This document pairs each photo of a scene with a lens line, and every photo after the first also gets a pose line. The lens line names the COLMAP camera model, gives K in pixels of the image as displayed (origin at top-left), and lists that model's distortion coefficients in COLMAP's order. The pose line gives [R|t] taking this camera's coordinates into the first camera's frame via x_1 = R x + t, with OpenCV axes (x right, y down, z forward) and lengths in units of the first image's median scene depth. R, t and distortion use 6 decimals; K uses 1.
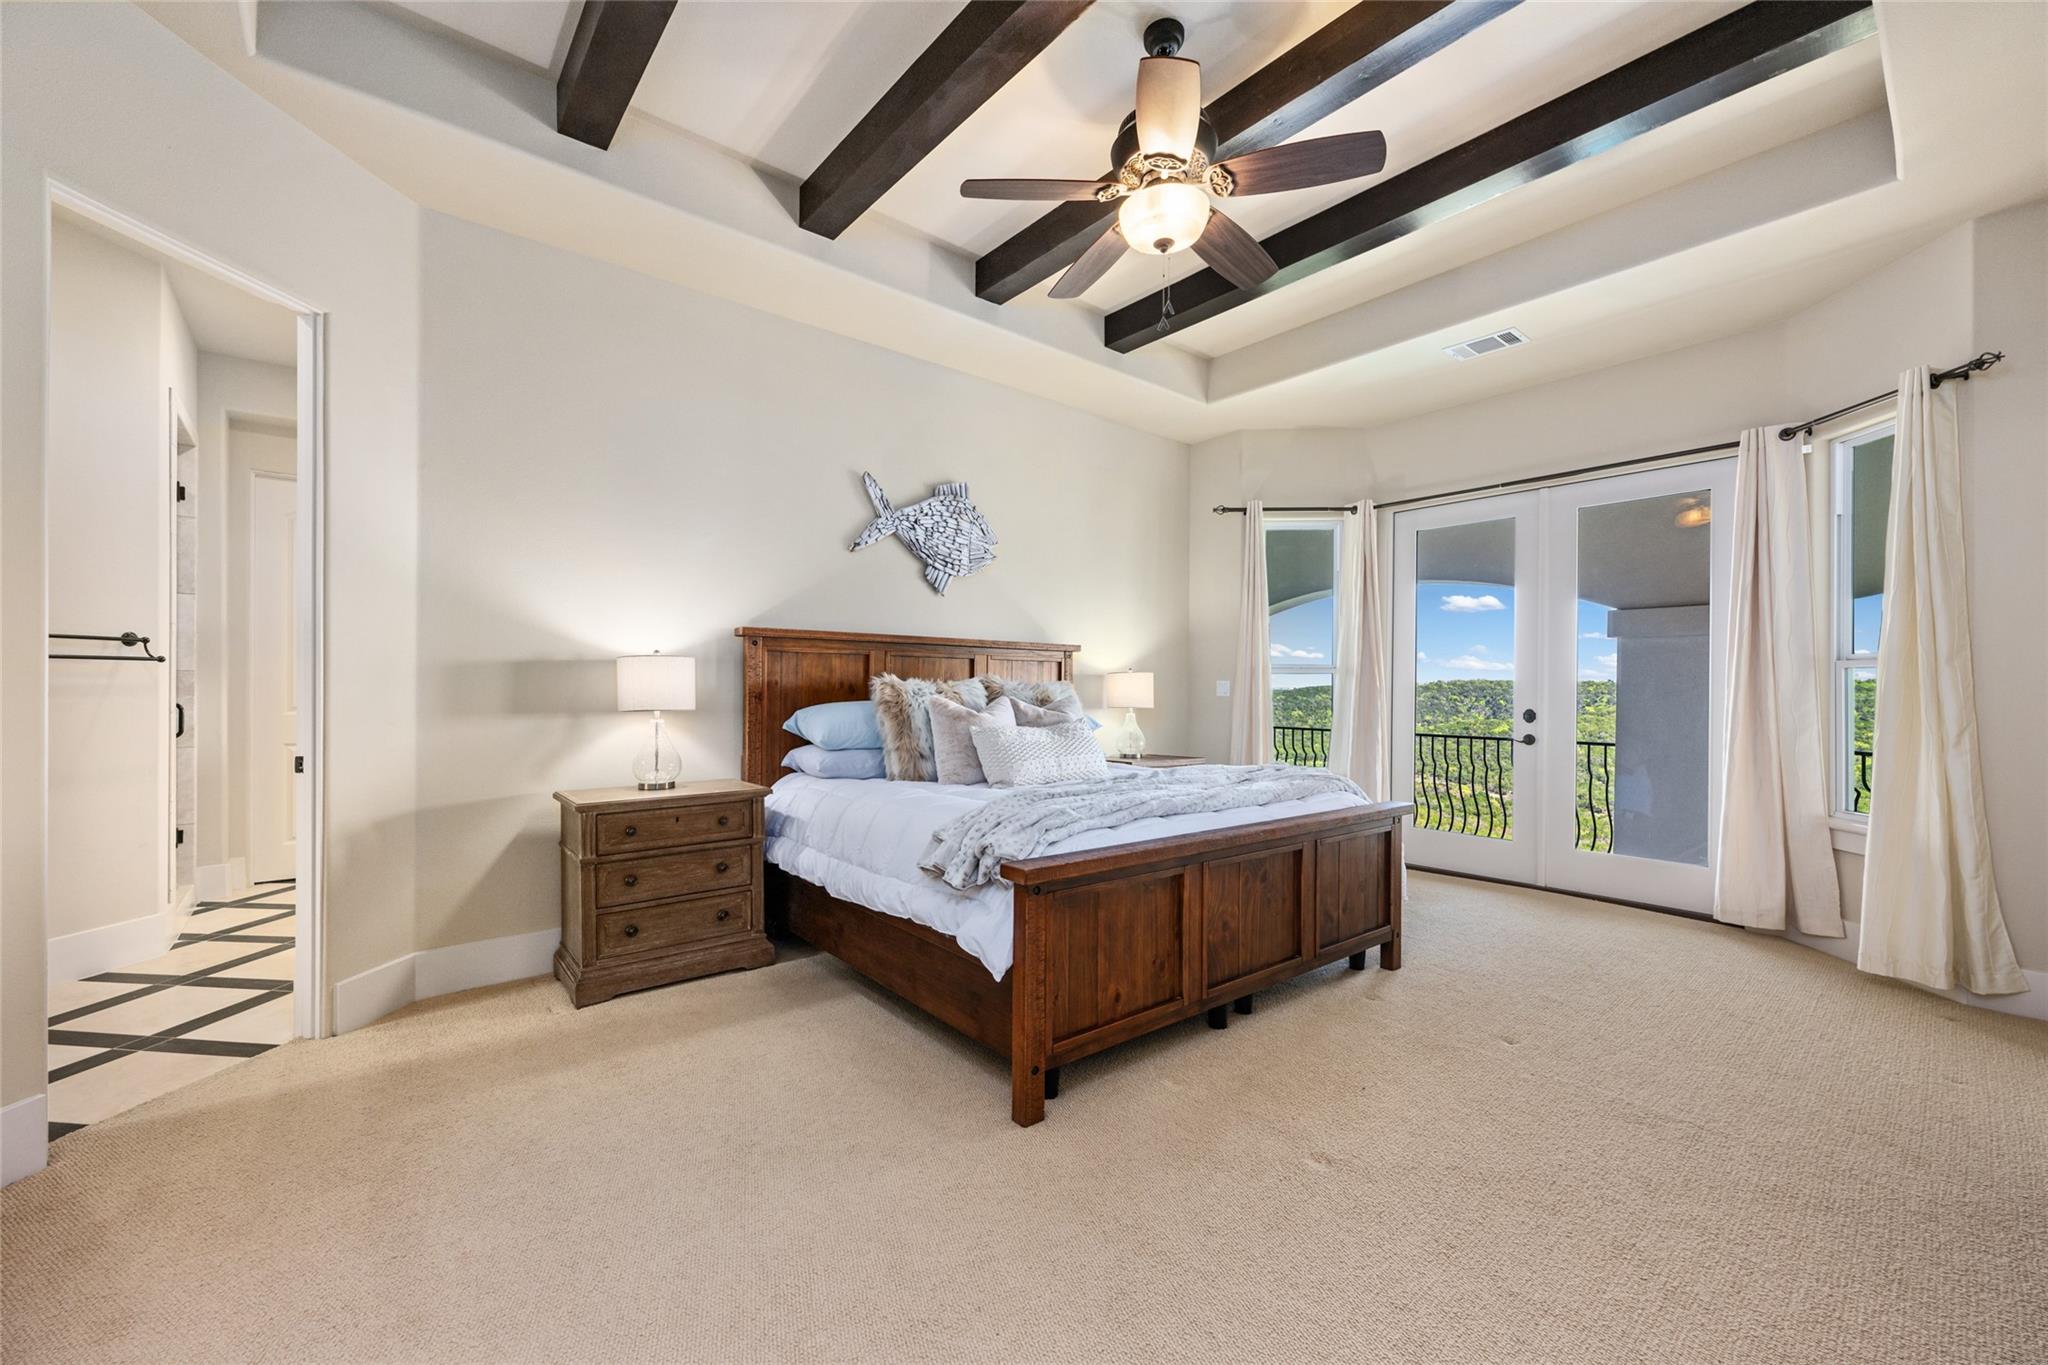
lens RADIAL K [[814.5, 0, 1022.7], [0, 814.5, 686.4], [0, 0, 1]] dist [0.002140, -0.000448]
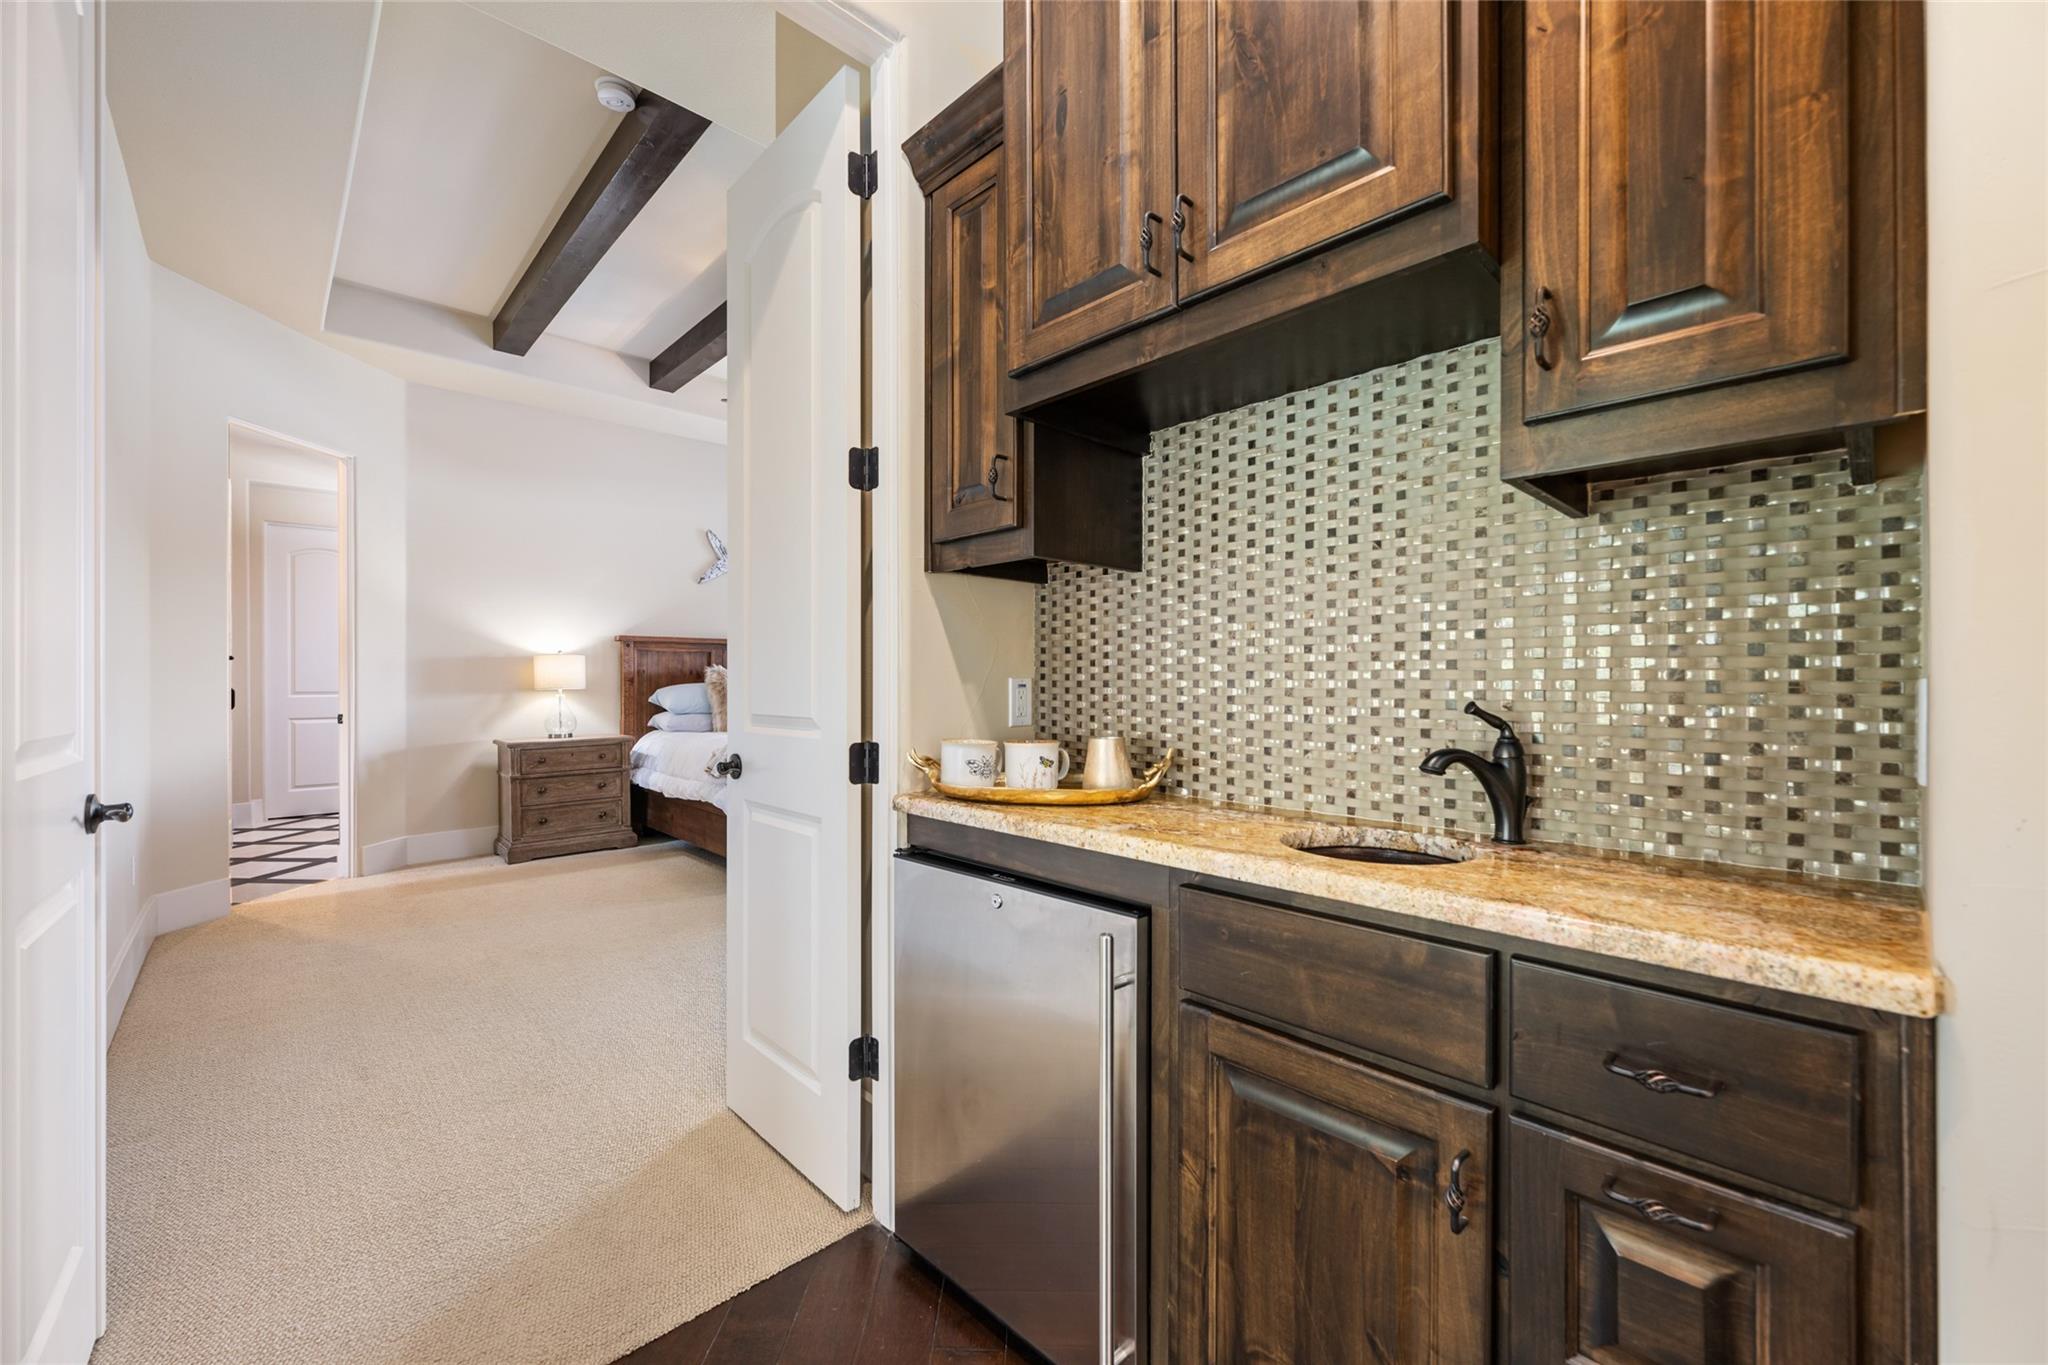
lens RADIAL K [[814.5, 0, 1028.3], [0, 814.5, 680.0], [0, 0, 1]] dist [0.002140, -0.000448]
pose [[0.997833, -0.006027, 0.065521, 0.366717], [0.005967, 0.999982, 0.001109, 0.016777], [-0.065526, -0.000715, 0.997851, -0.661875]]
